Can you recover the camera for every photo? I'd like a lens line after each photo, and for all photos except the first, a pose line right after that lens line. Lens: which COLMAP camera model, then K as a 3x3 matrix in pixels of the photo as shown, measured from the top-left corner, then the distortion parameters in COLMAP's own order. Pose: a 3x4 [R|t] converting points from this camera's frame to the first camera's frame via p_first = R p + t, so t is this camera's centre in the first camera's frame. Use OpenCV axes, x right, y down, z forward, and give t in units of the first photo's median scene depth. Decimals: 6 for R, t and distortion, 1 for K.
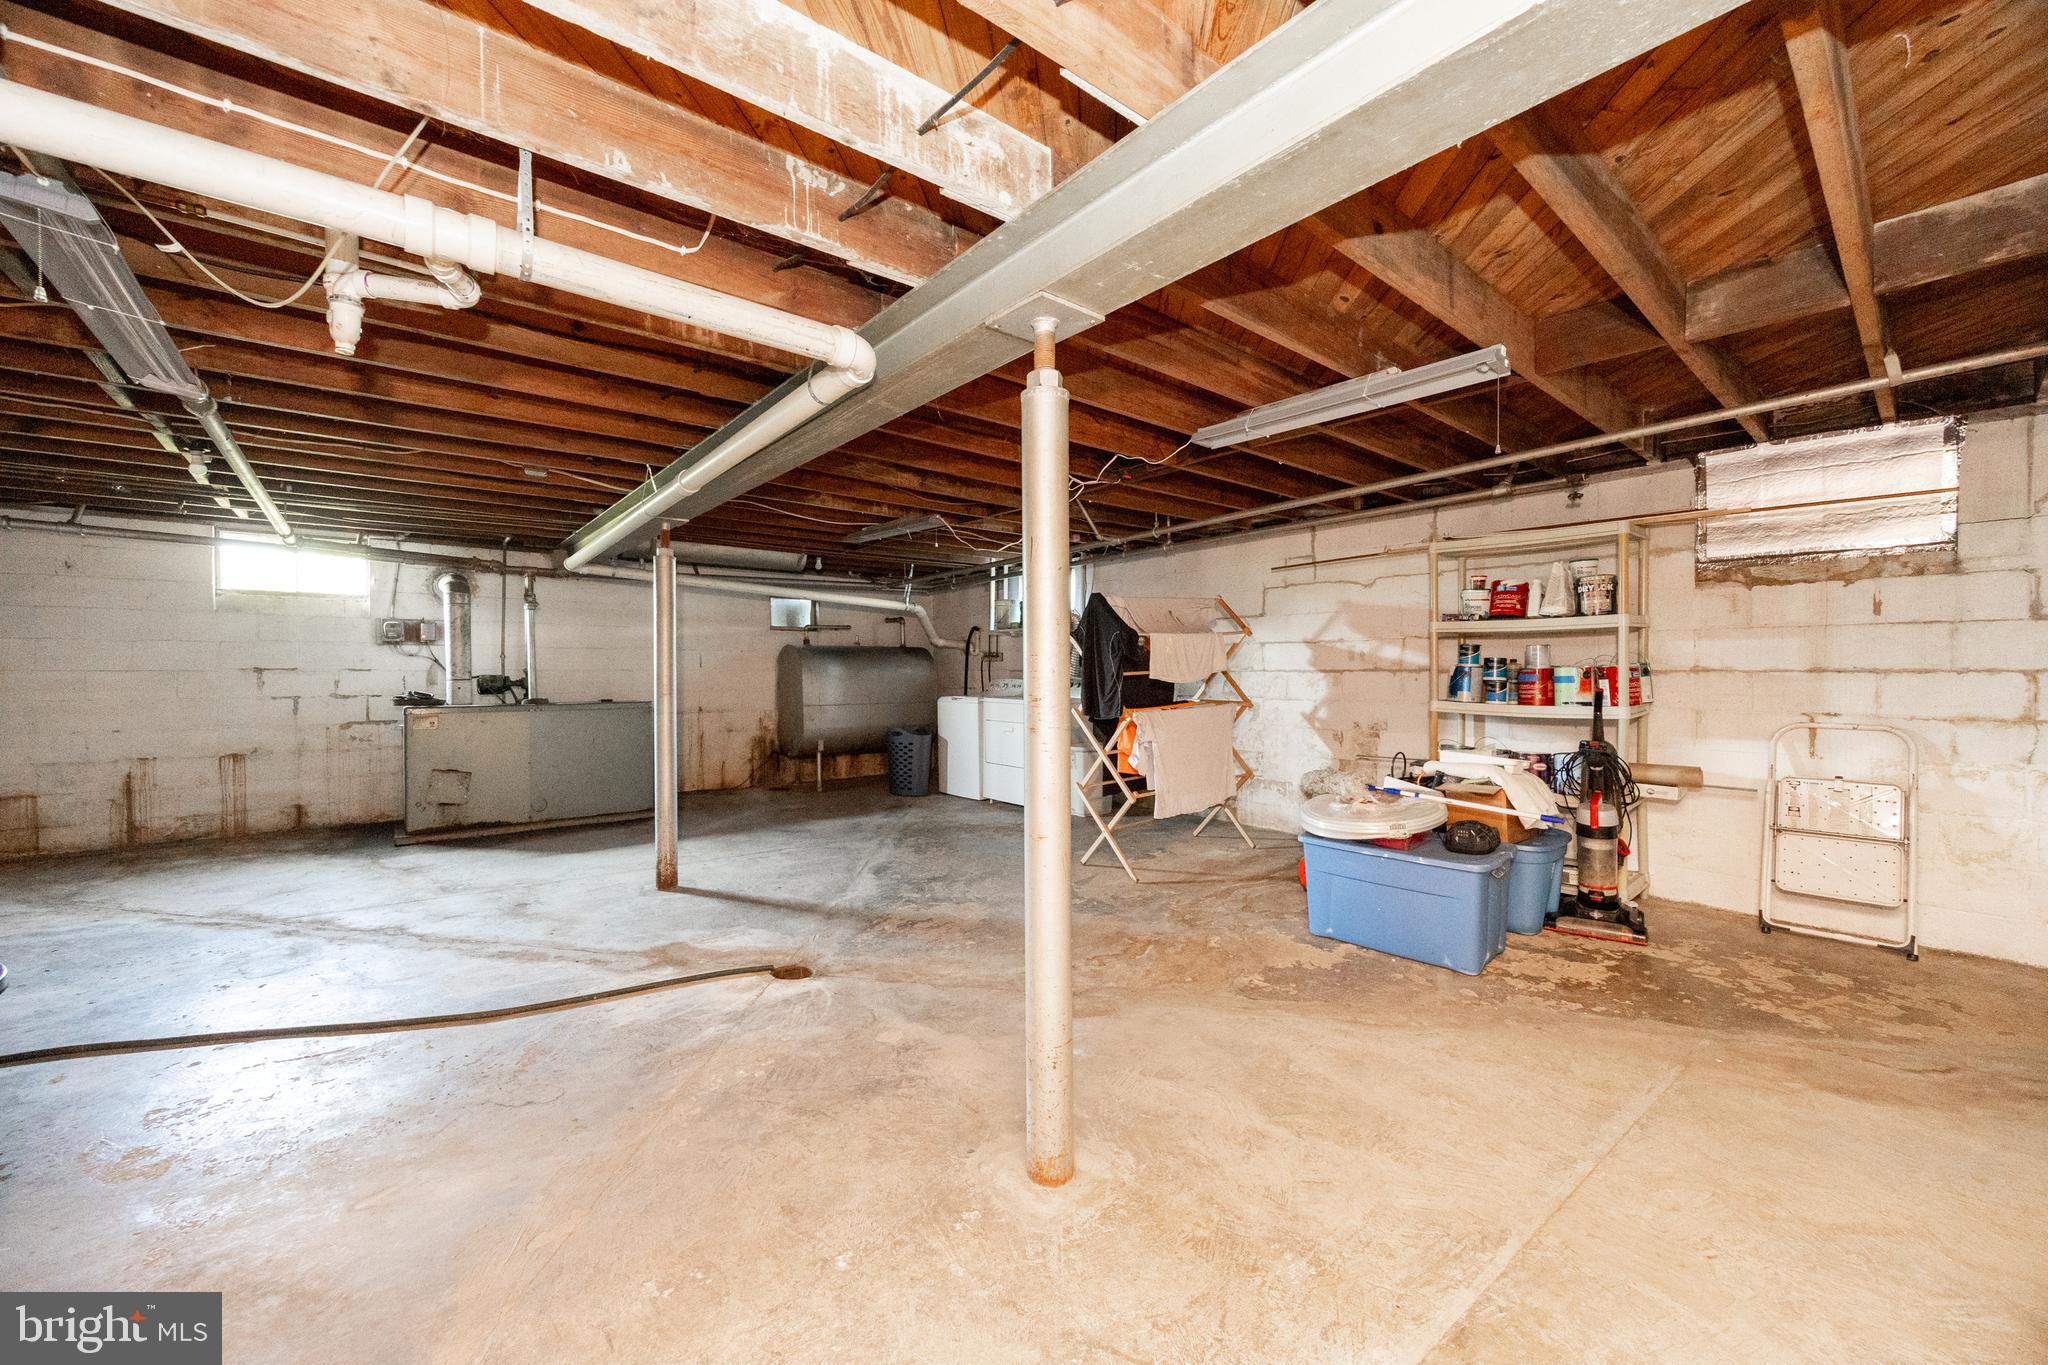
lens RADIAL K [[778.4, 0, 1022.3], [0, 778.4, 678.9], [0, 0, 1]] dist [-0.004301, 0.000193]
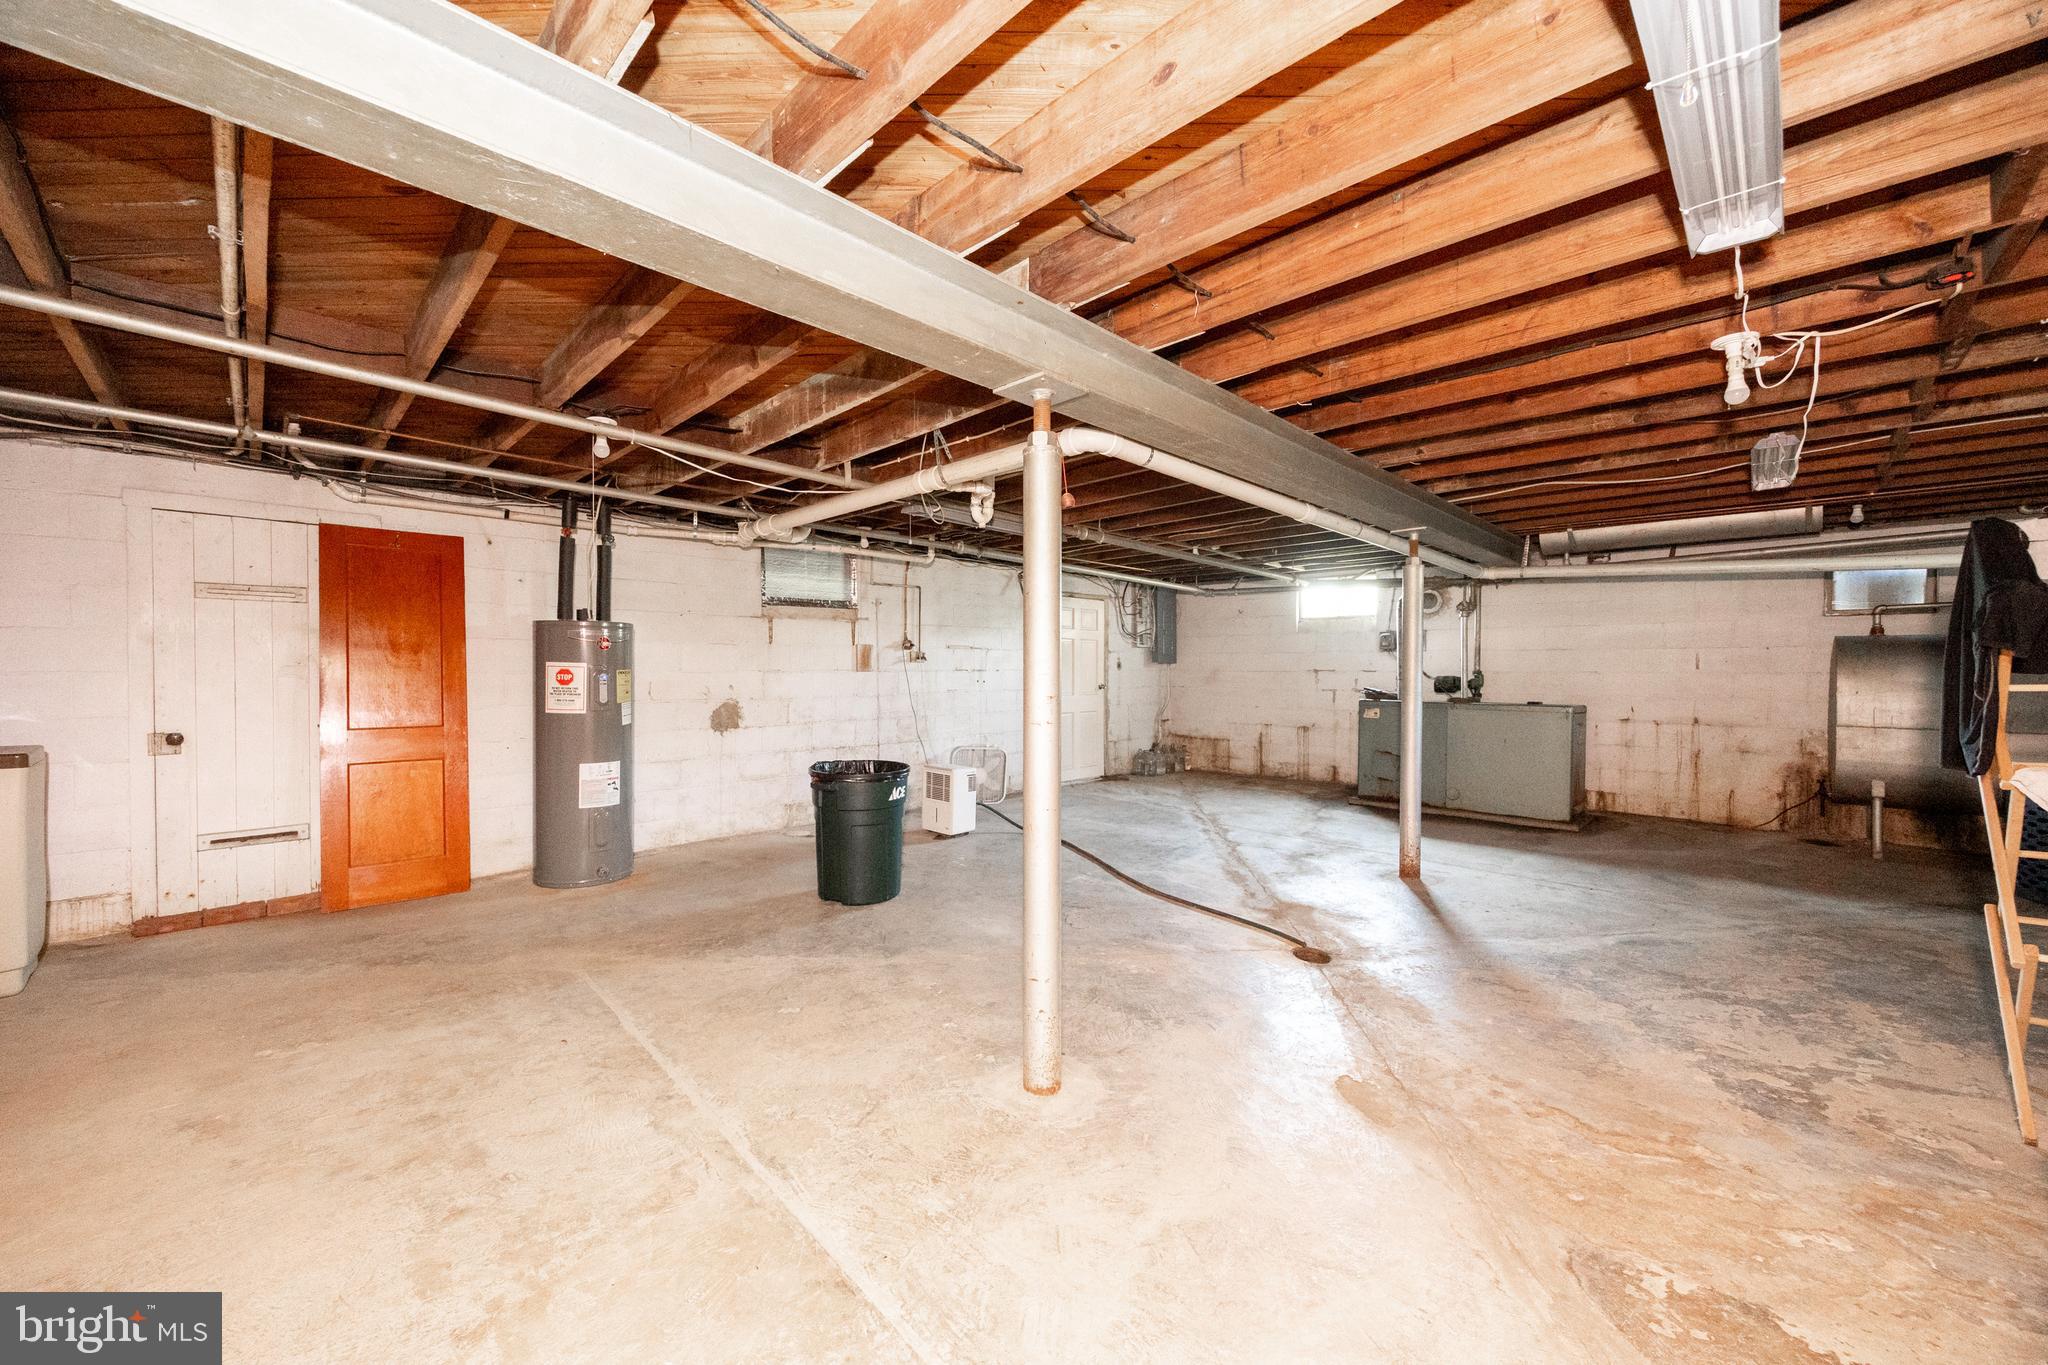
lens RADIAL K [[778.4, 0, 1022.1], [0, 778.4, 677.7], [0, 0, 1]] dist [-0.004301, 0.000193]
pose [[0.091916, 0.011905, -0.995696, 0.561782], [-0.012858, 0.999859, 0.010768, -0.009450], [0.995684, 0.011813, 0.092056, 0.382508]]
